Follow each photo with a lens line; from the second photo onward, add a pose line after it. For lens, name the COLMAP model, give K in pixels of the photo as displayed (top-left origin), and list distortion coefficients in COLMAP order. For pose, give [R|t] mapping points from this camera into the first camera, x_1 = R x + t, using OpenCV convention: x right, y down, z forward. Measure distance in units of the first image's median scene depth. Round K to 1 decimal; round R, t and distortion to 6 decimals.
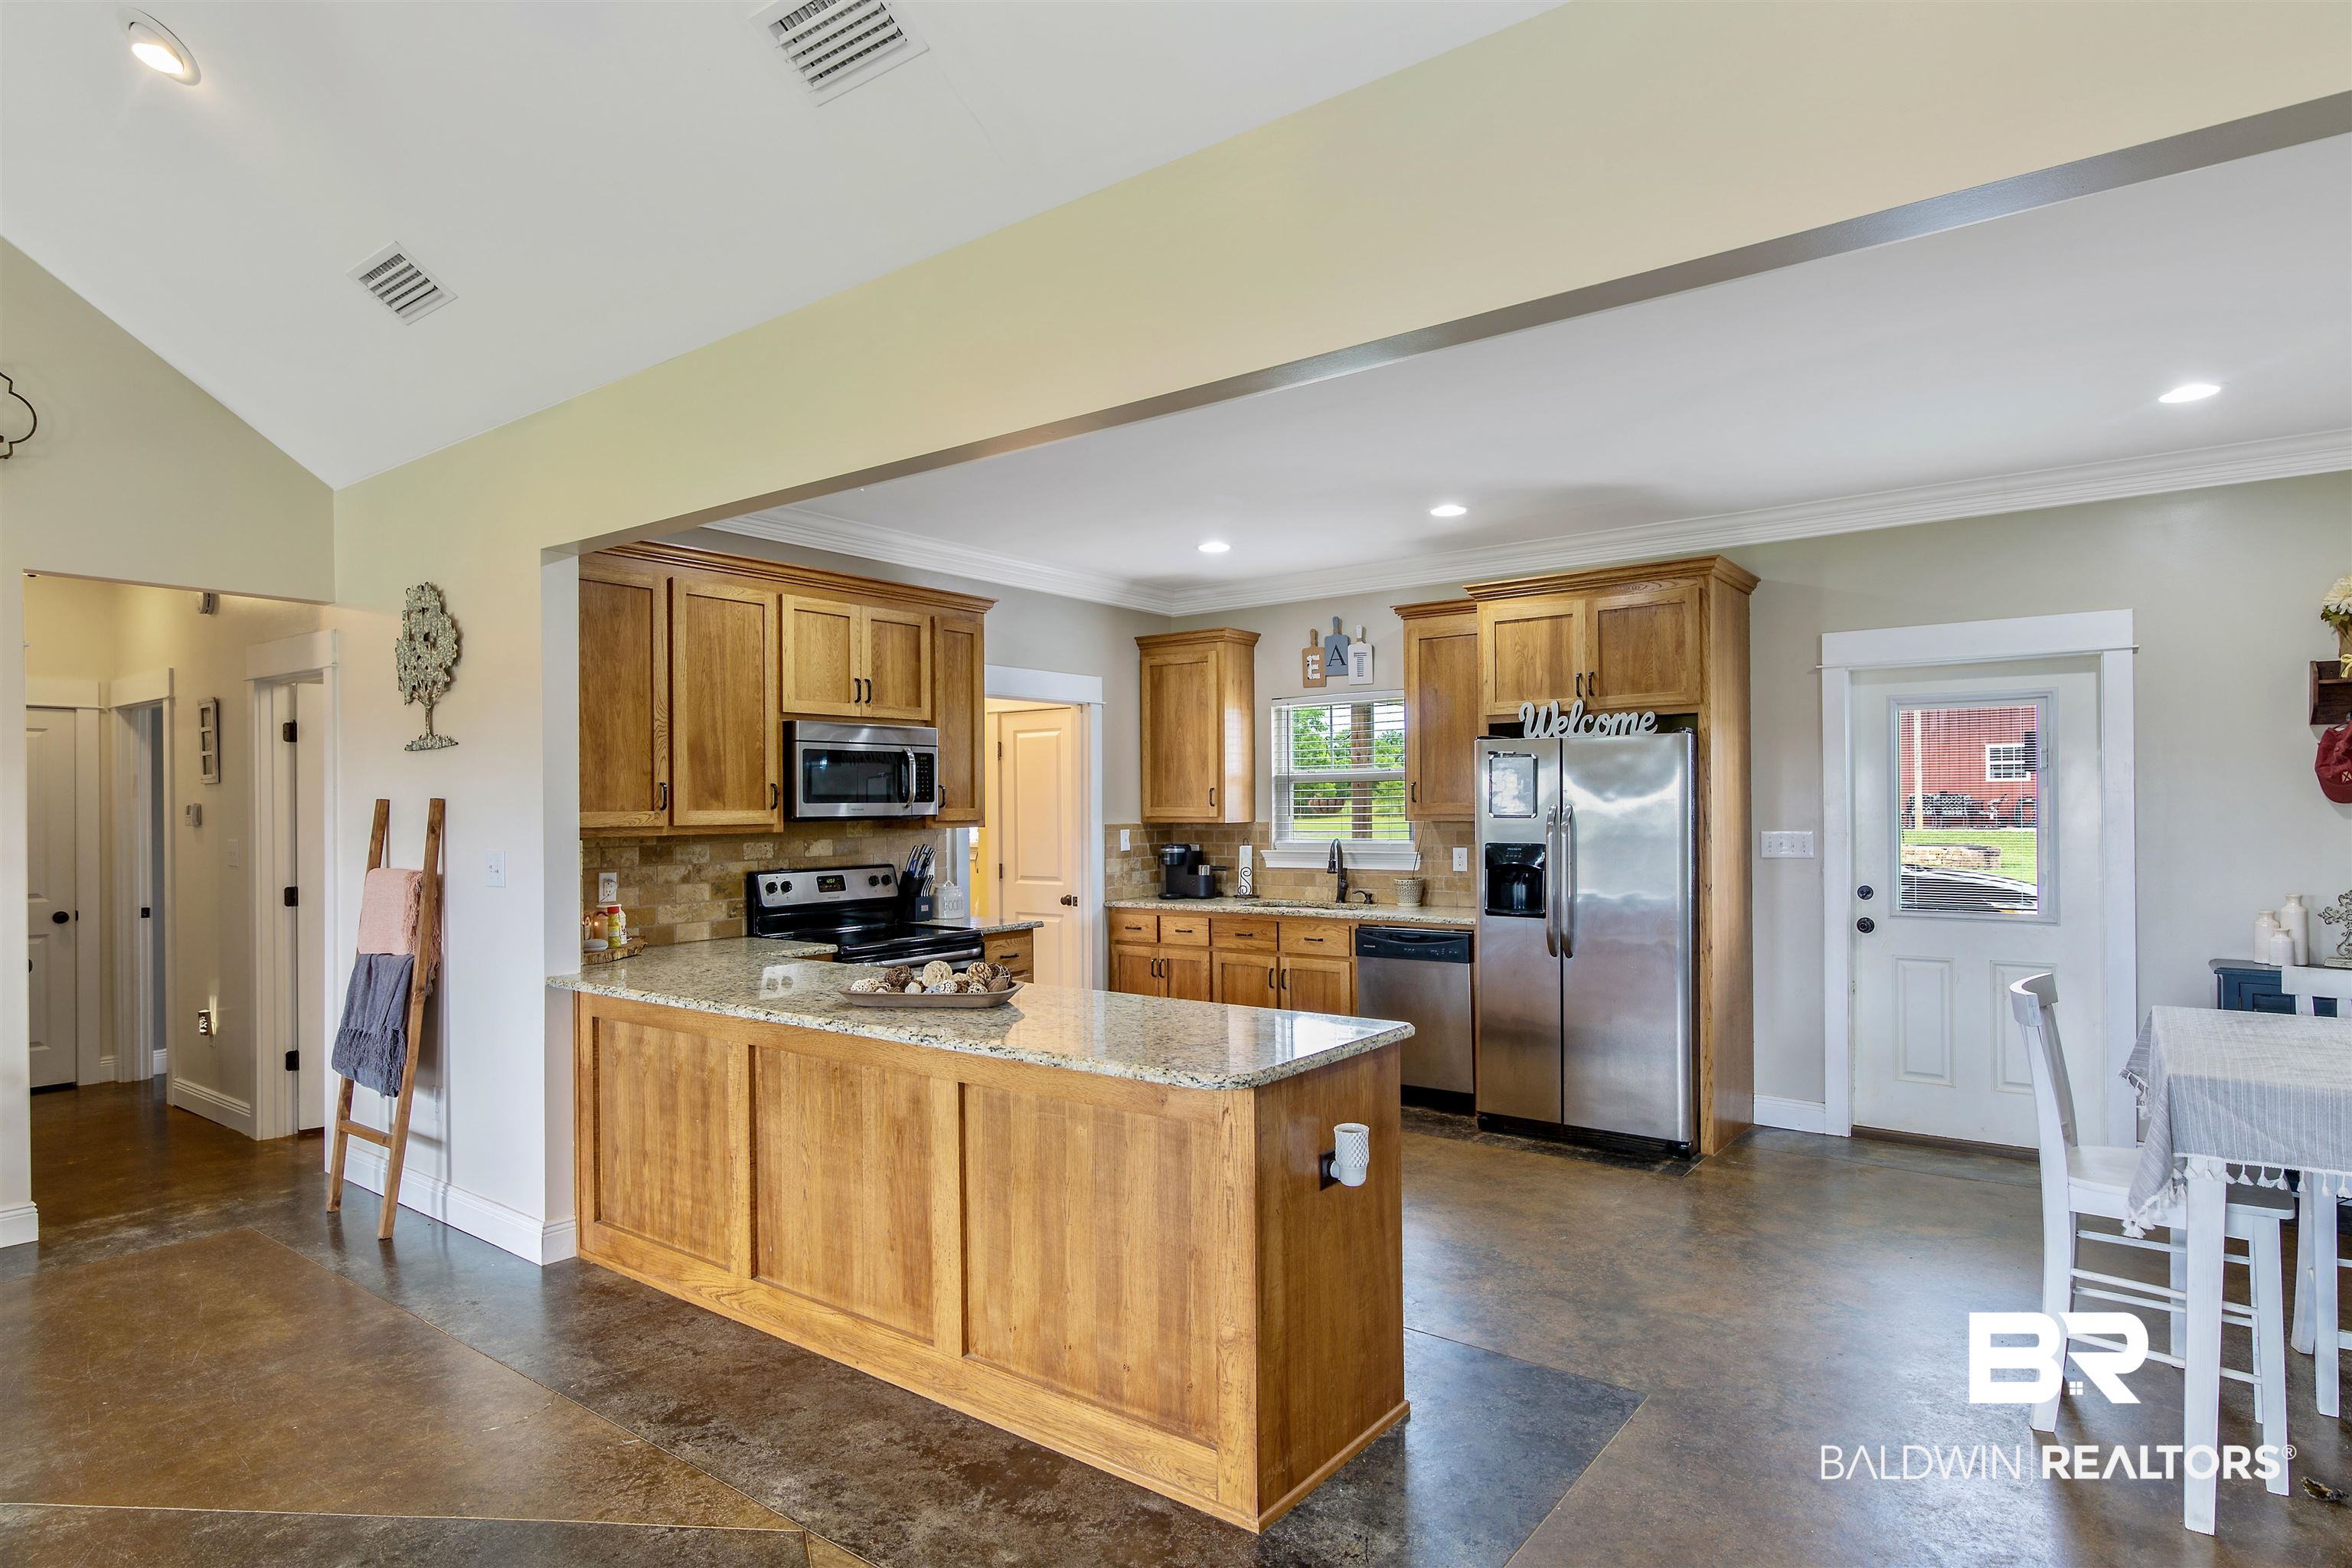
lens RADIAL K [[1288.4, 0, 1197.4], [0, 1288.4, 775.6], [0, 0, 1]] dist [-0.000142, -0.005098]
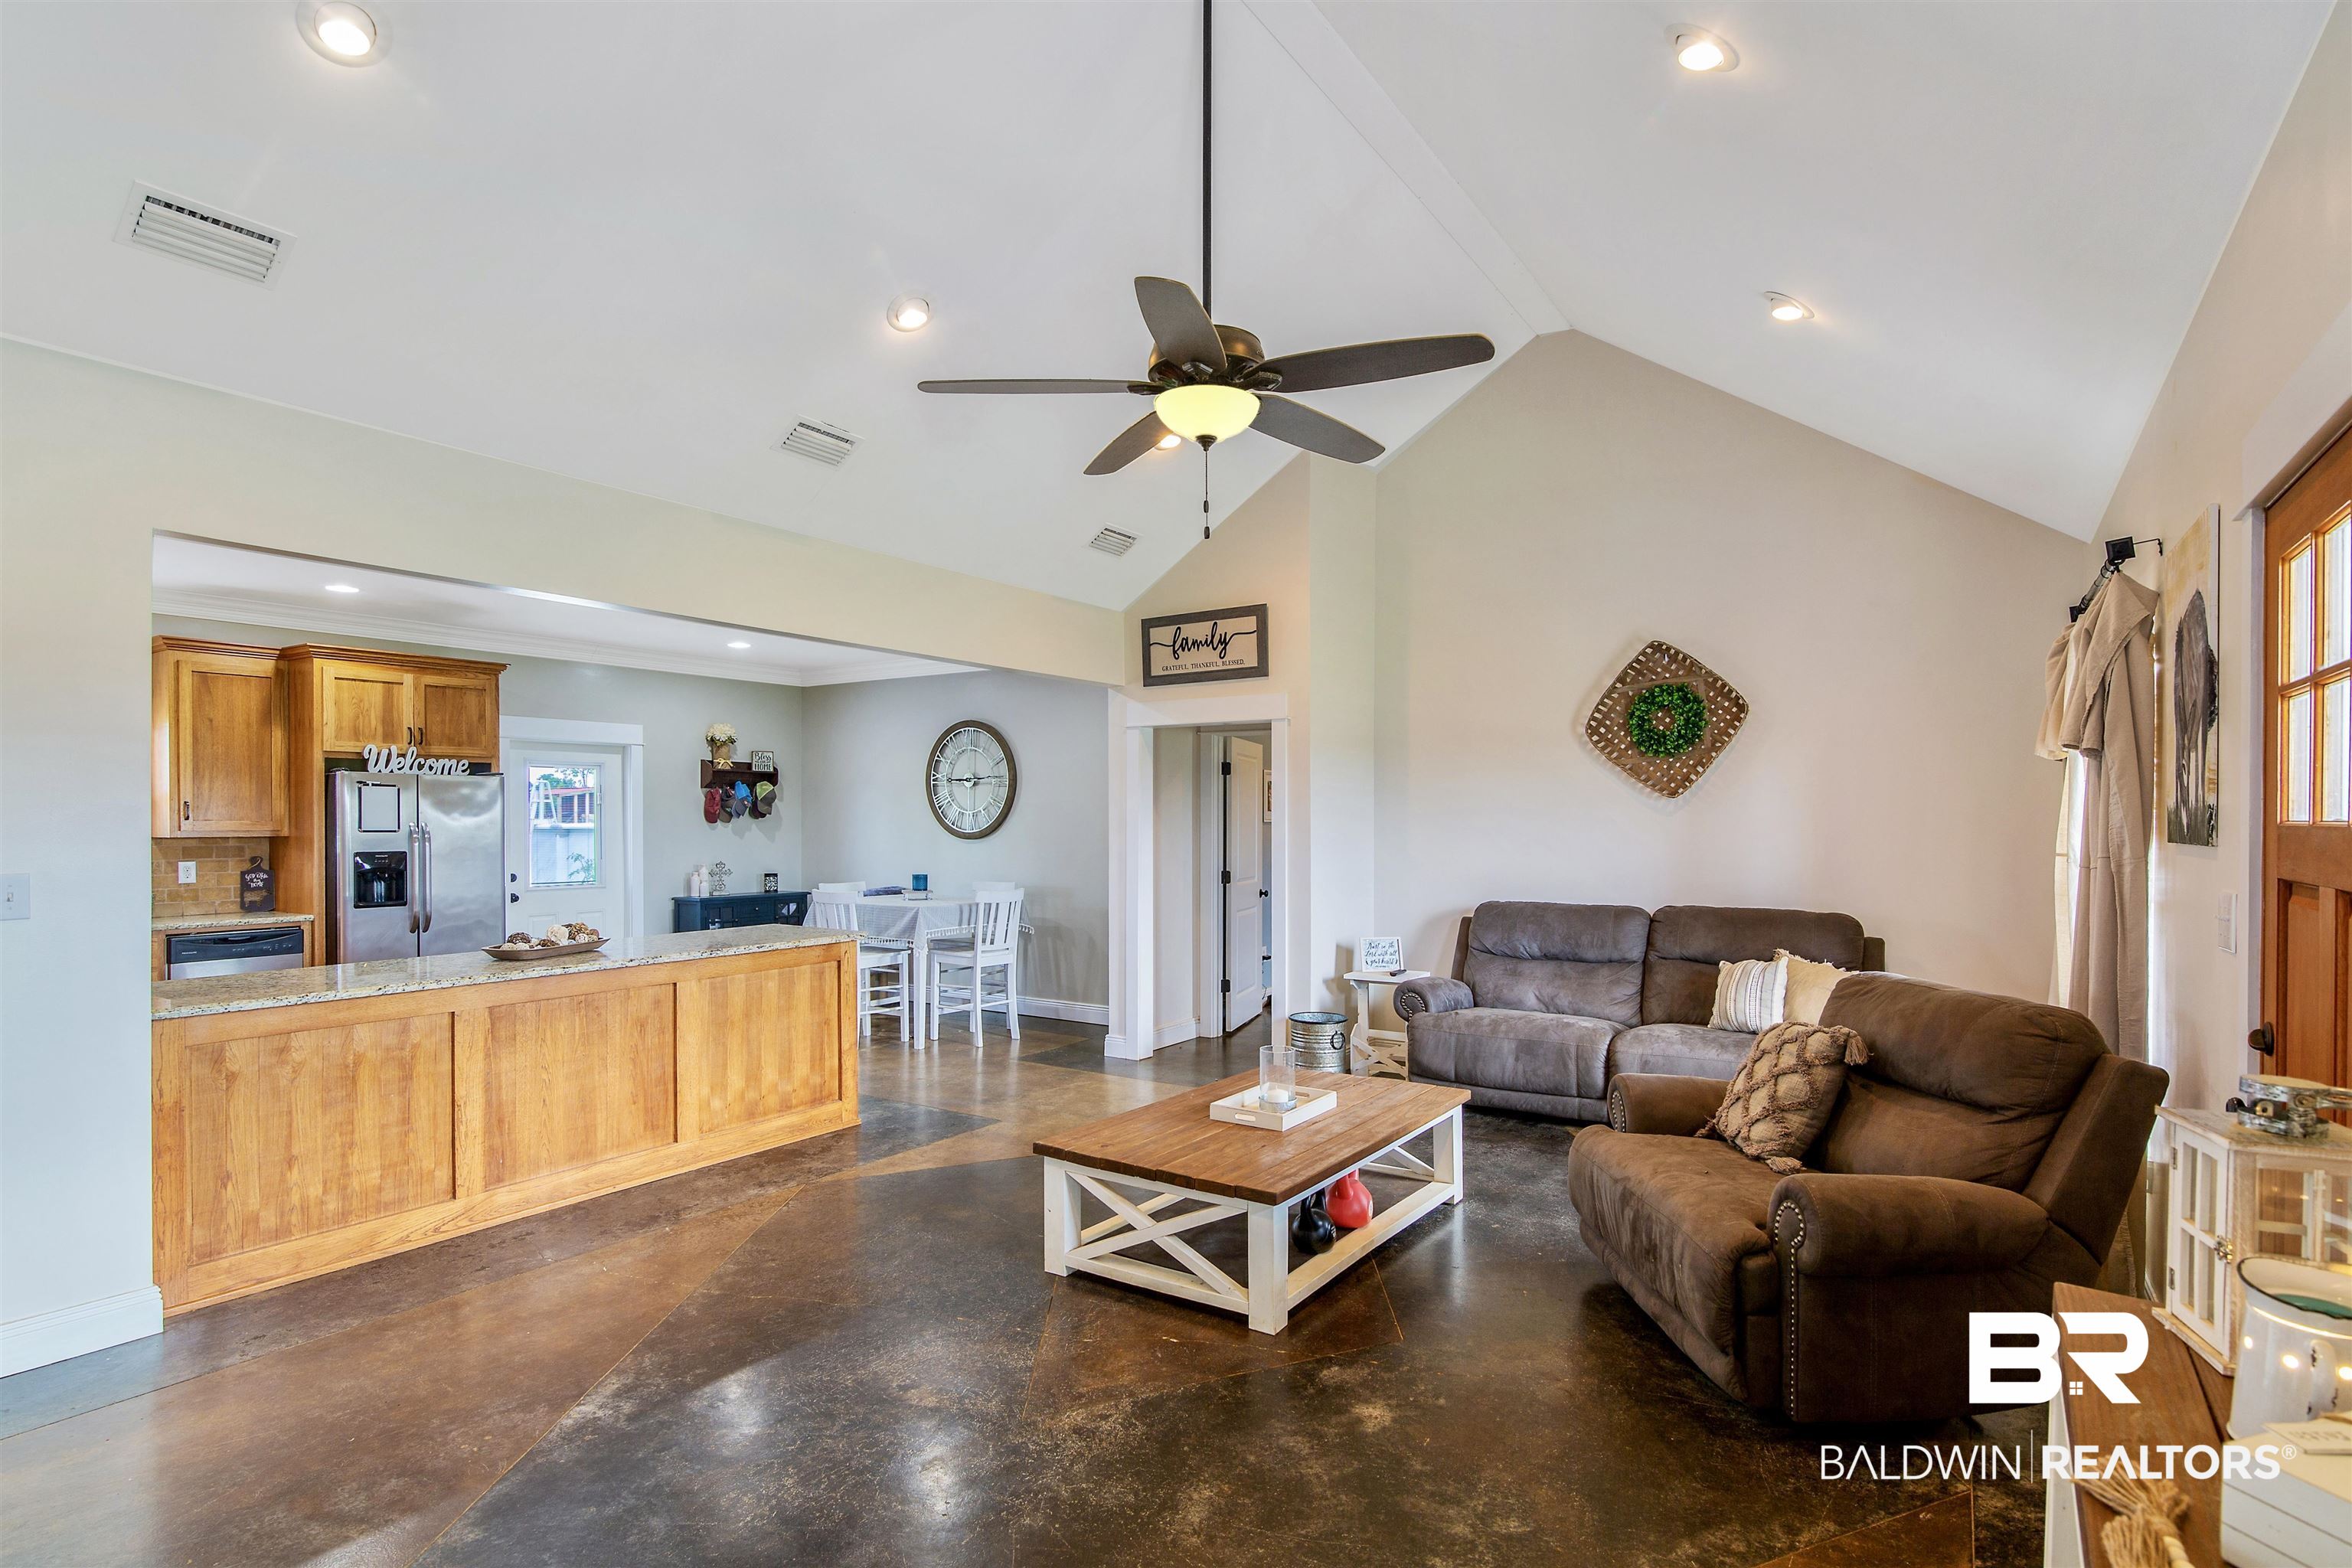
lens RADIAL K [[1159.6, 0, 1186.9], [0, 1159.6, 800.8], [0, 0, 1]] dist [-0.020786, 0.001059]
pose [[-0.061019, 0.022737, 0.997878, -1.012982], [-0.020403, 0.999503, -0.024021, 0.012017], [-0.997928, -0.021825, -0.060525, 0.253923]]
